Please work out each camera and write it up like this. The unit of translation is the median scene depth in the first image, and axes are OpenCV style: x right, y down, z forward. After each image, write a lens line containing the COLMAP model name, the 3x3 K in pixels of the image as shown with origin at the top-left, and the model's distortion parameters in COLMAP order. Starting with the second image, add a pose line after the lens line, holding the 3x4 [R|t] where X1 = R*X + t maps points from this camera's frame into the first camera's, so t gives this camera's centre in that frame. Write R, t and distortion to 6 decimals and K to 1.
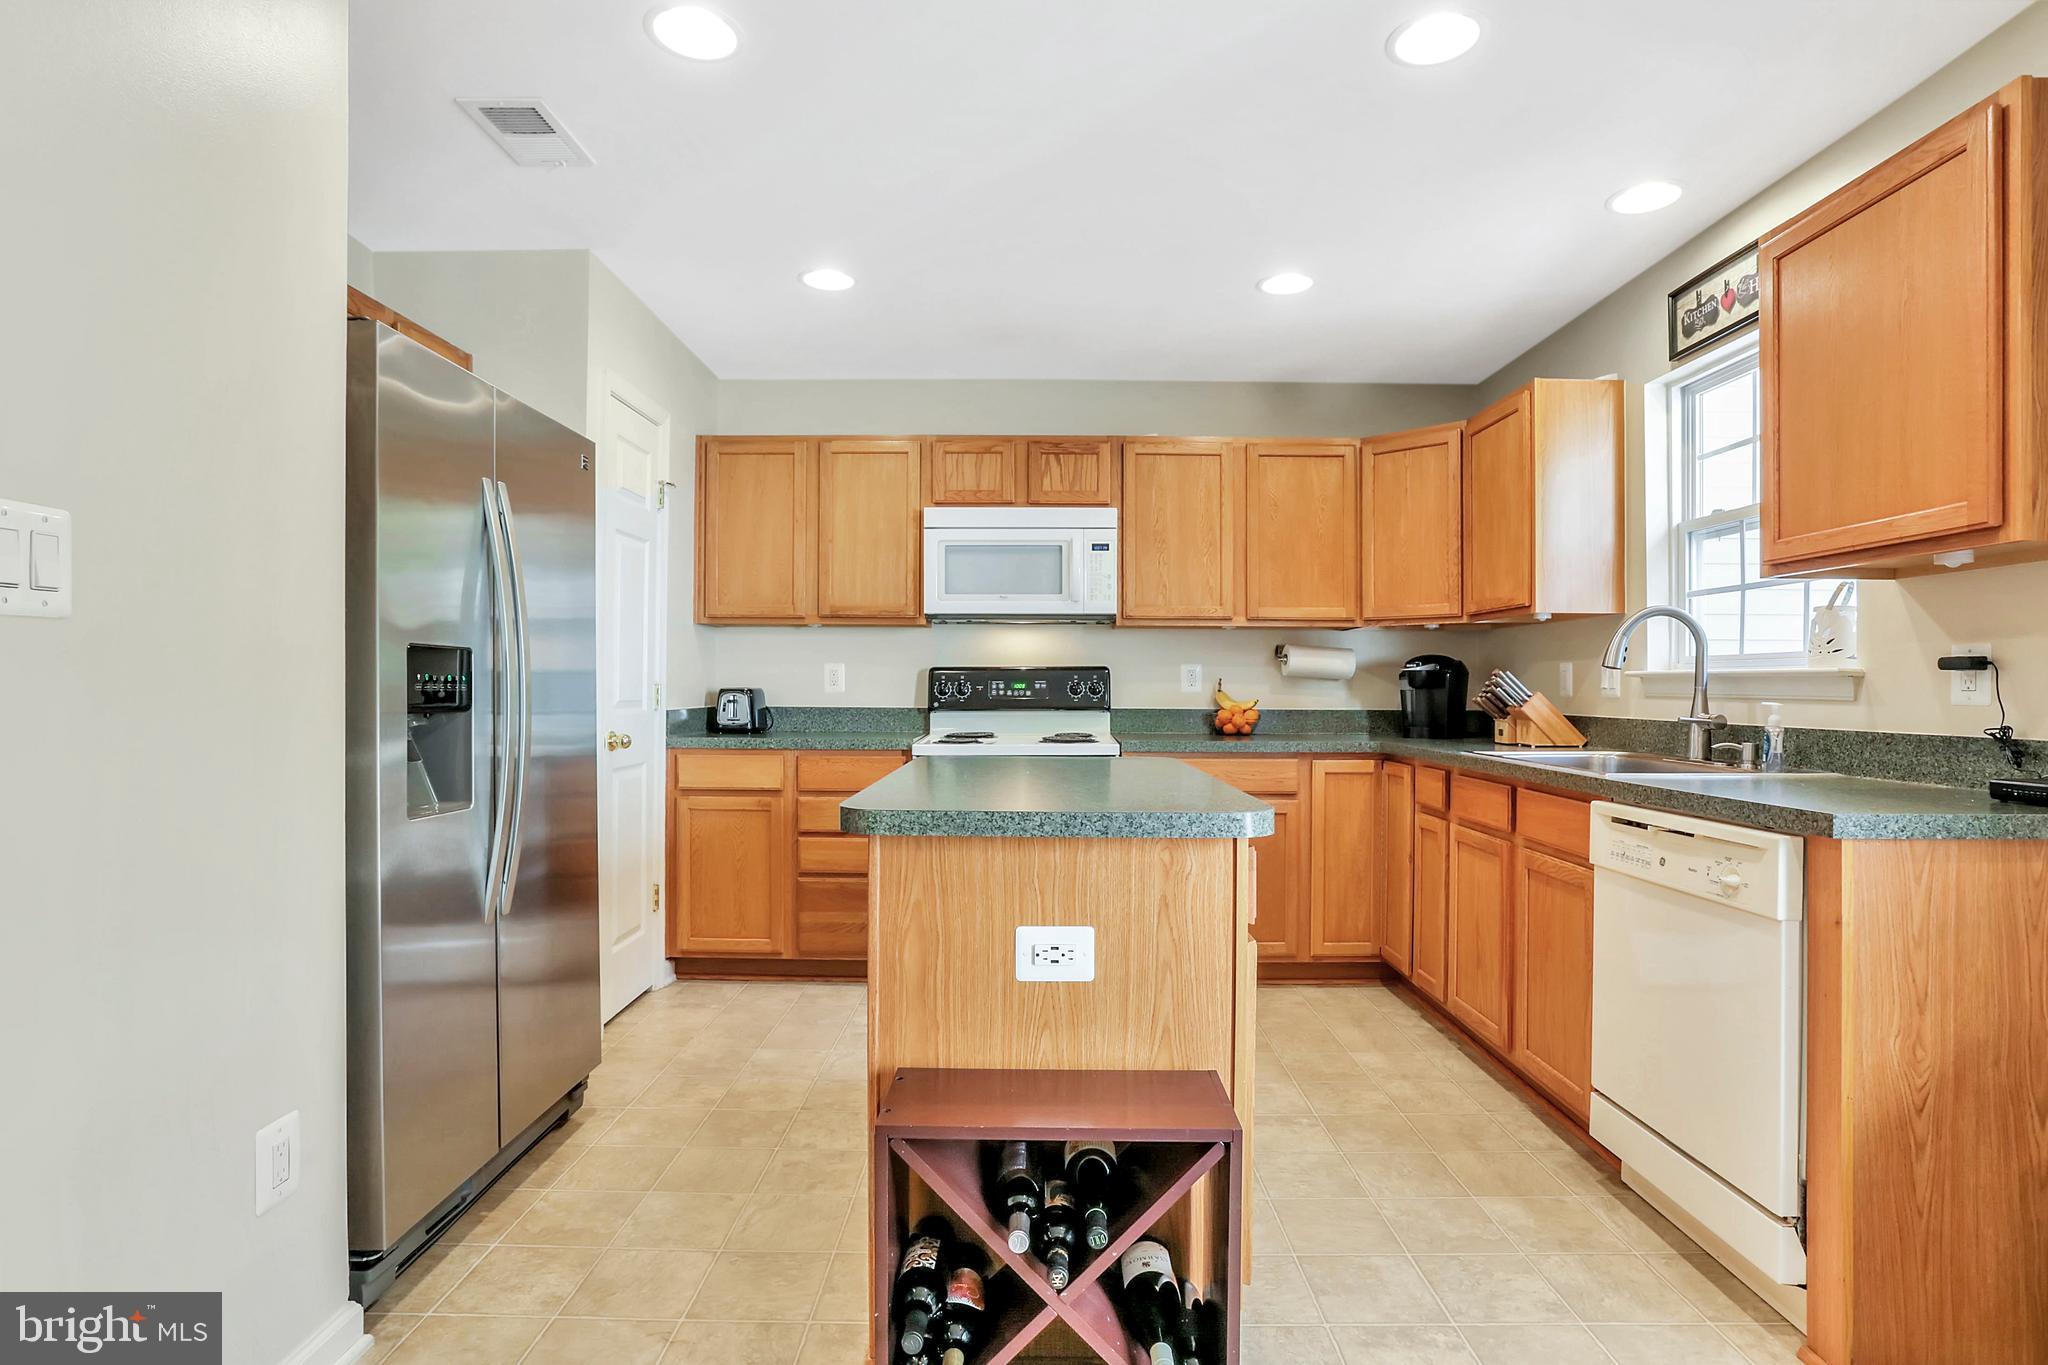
lens RADIAL K [[1028.9, 0, 1030.5], [0, 1028.9, 692.7], [0, 0, 1]] dist [-0.057262, 0.017821]
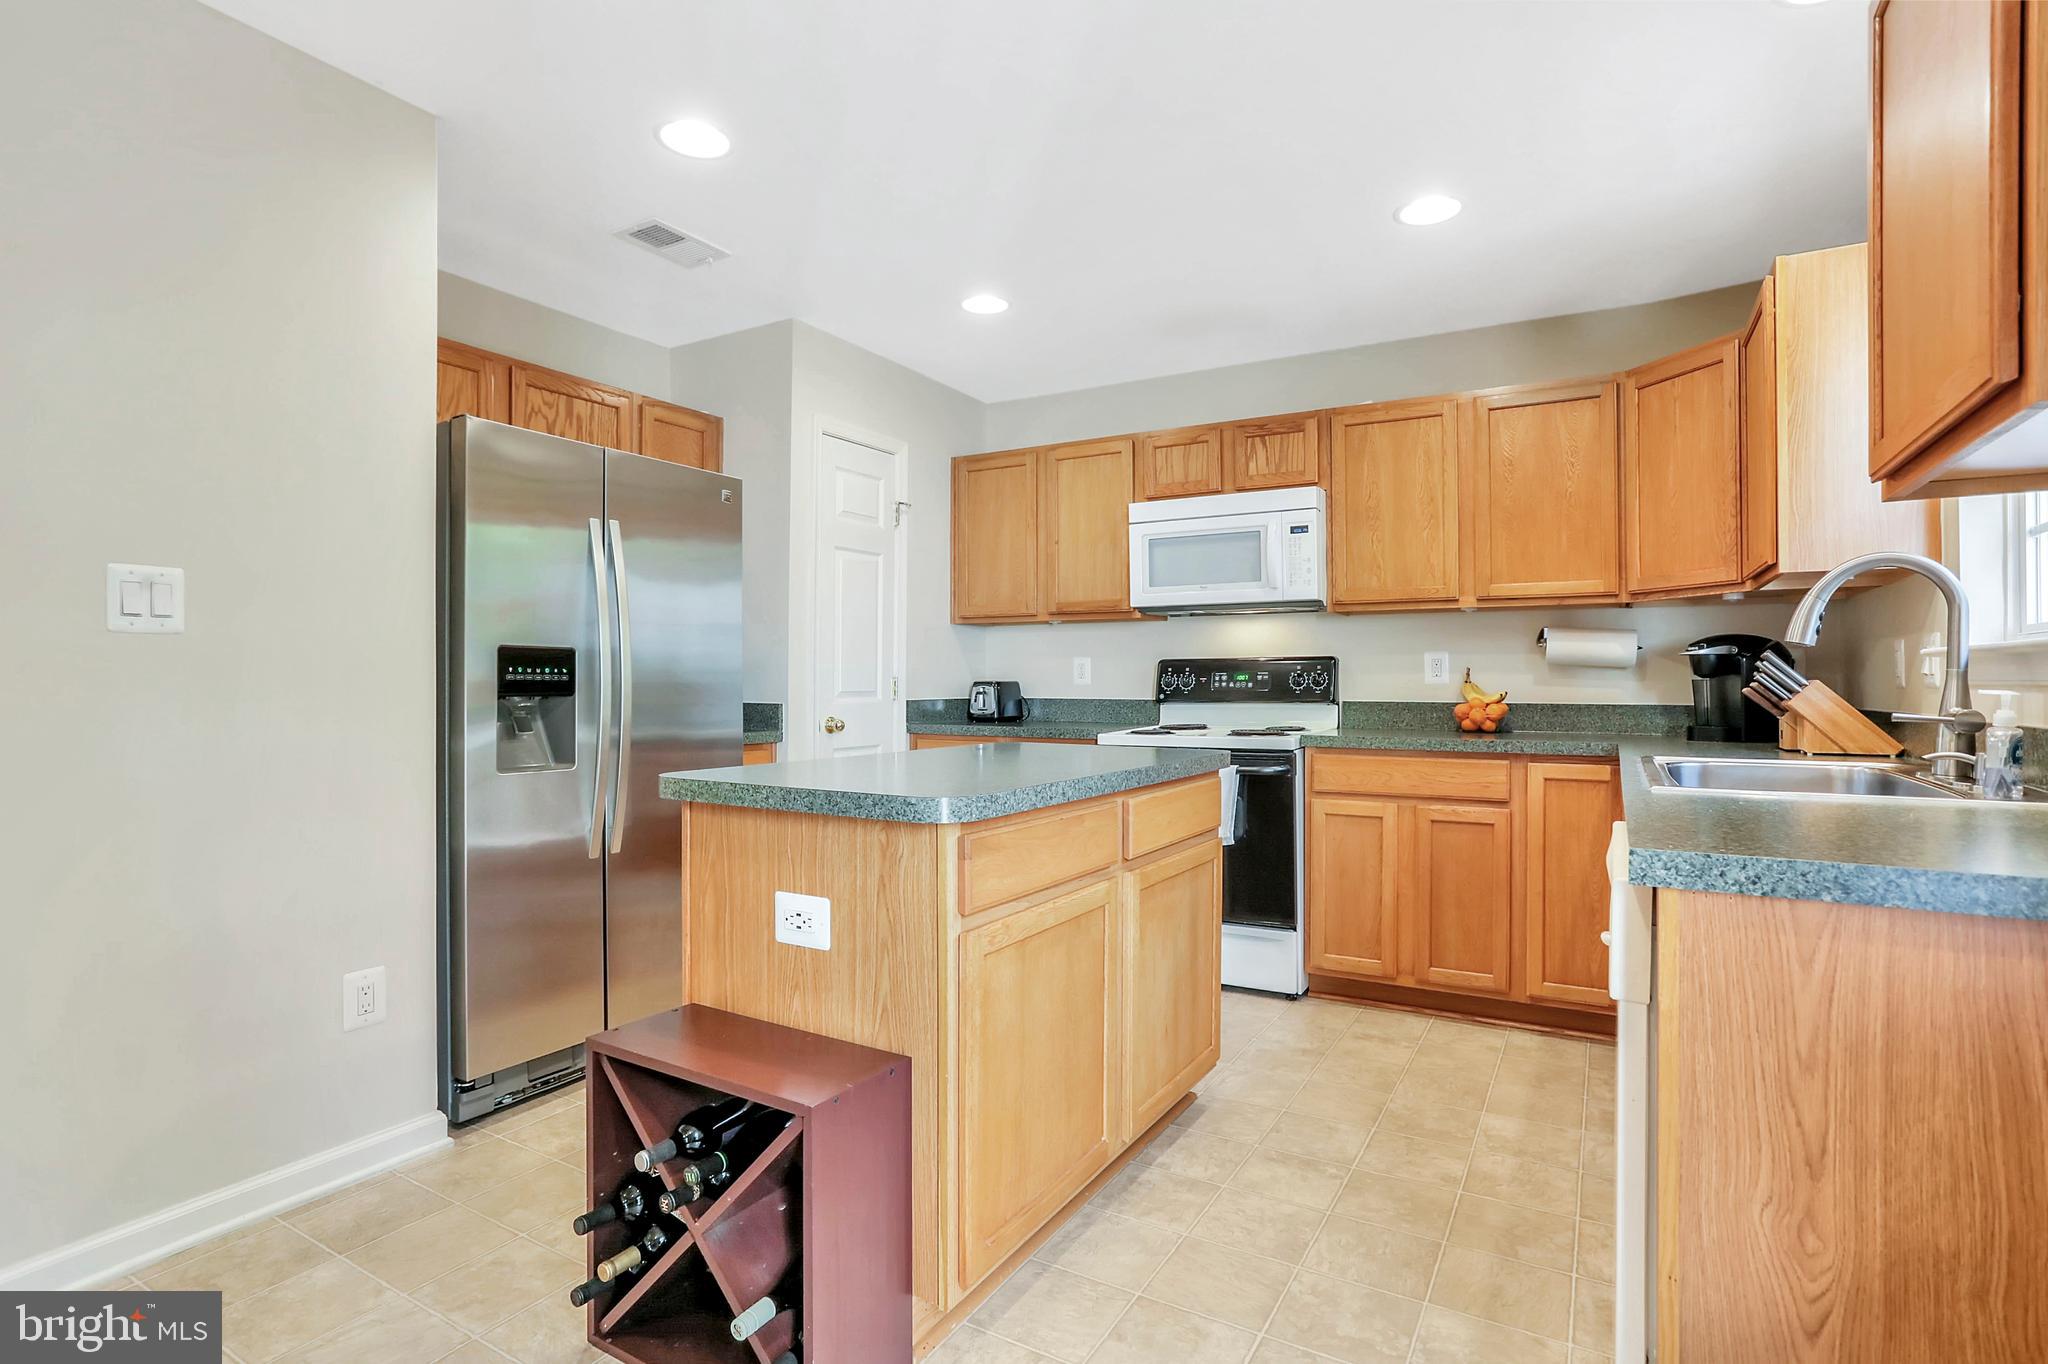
lens RADIAL K [[1004.6, 0, 1033.3], [0, 1004.6, 677.9], [0, 0, 1]] dist [-0.052269, 0.021442]
pose [[0.868074, -0.006805, -0.496387, 0.384932], [0.000694, 0.999922, -0.012495, 0.007172], [0.496434, 0.010502, 0.868011, 0.106556]]
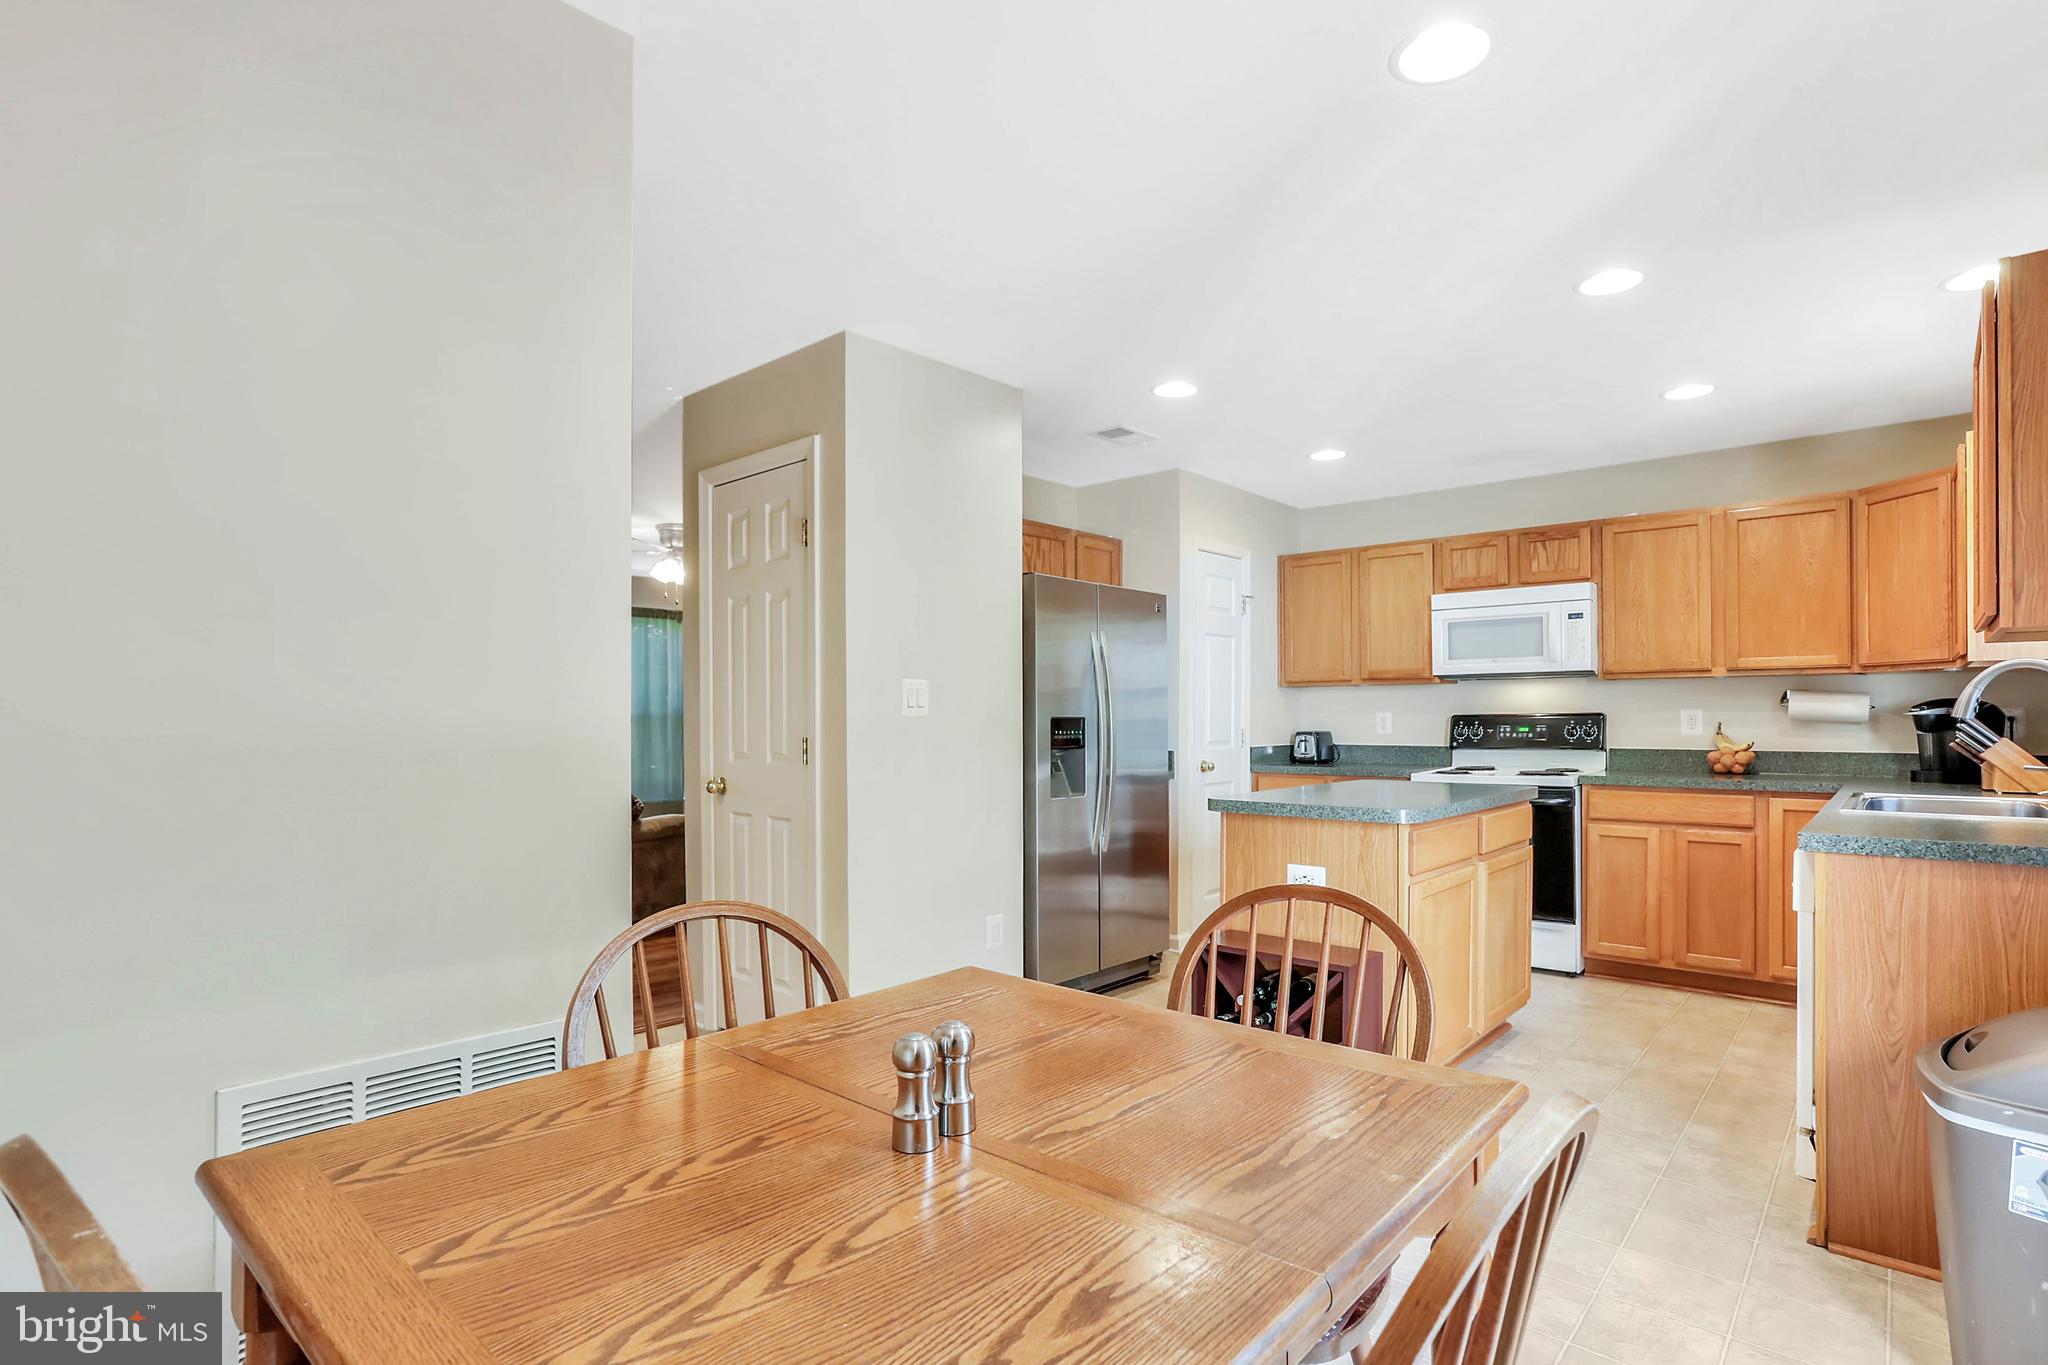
lens RADIAL K [[1004.6, 0, 1038.2], [0, 1004.6, 721.0], [0, 0, 1]] dist [-0.052269, 0.021442]
pose [[0.753955, -0.005951, -0.656899, 0.442937], [0.002920, 0.999979, -0.005707, -0.015573], [0.656919, 0.002385, 0.753957, -0.370032]]
